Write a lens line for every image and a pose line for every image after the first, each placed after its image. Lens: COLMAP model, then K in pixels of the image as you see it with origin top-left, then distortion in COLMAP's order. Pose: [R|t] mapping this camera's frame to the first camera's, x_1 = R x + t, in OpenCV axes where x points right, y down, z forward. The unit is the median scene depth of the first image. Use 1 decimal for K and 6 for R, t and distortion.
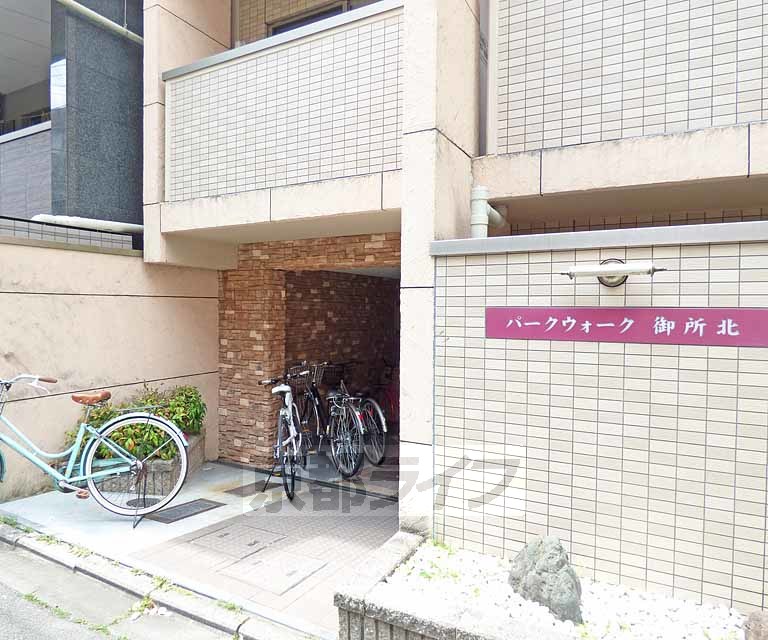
lens RADIAL K [[517.0, 0, 365.4], [0, 517.0, 319.0], [0, 0, 1]] dist [-0.006212, -0.004028]
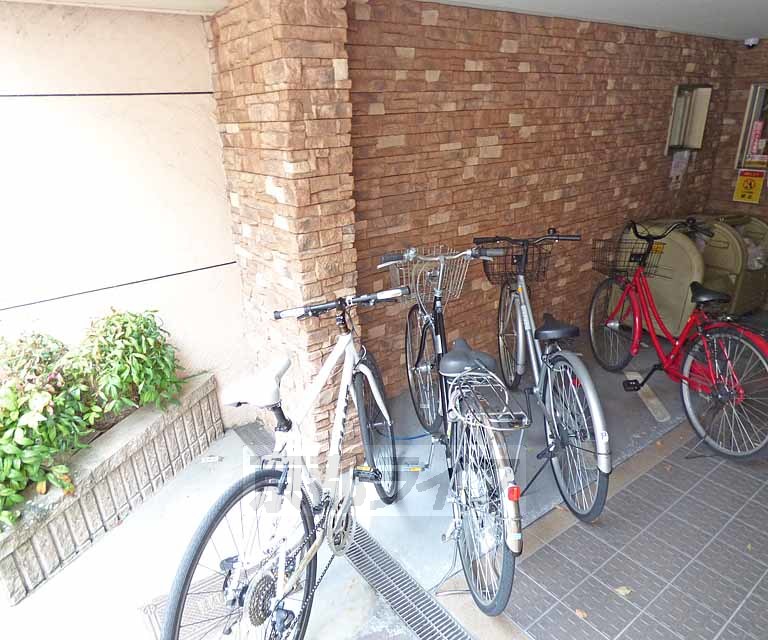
lens RADIAL K [[517.0, 0, 365.4], [0, 517.0, 319.0], [0, 0, 1]] dist [-0.006212, -0.004028]
pose [[0.908462, 0.117857, -0.401006, 0.015815], [0.034006, 0.935399, 0.351956, -0.010050], [0.416581, -0.333376, 0.845767, 0.527271]]
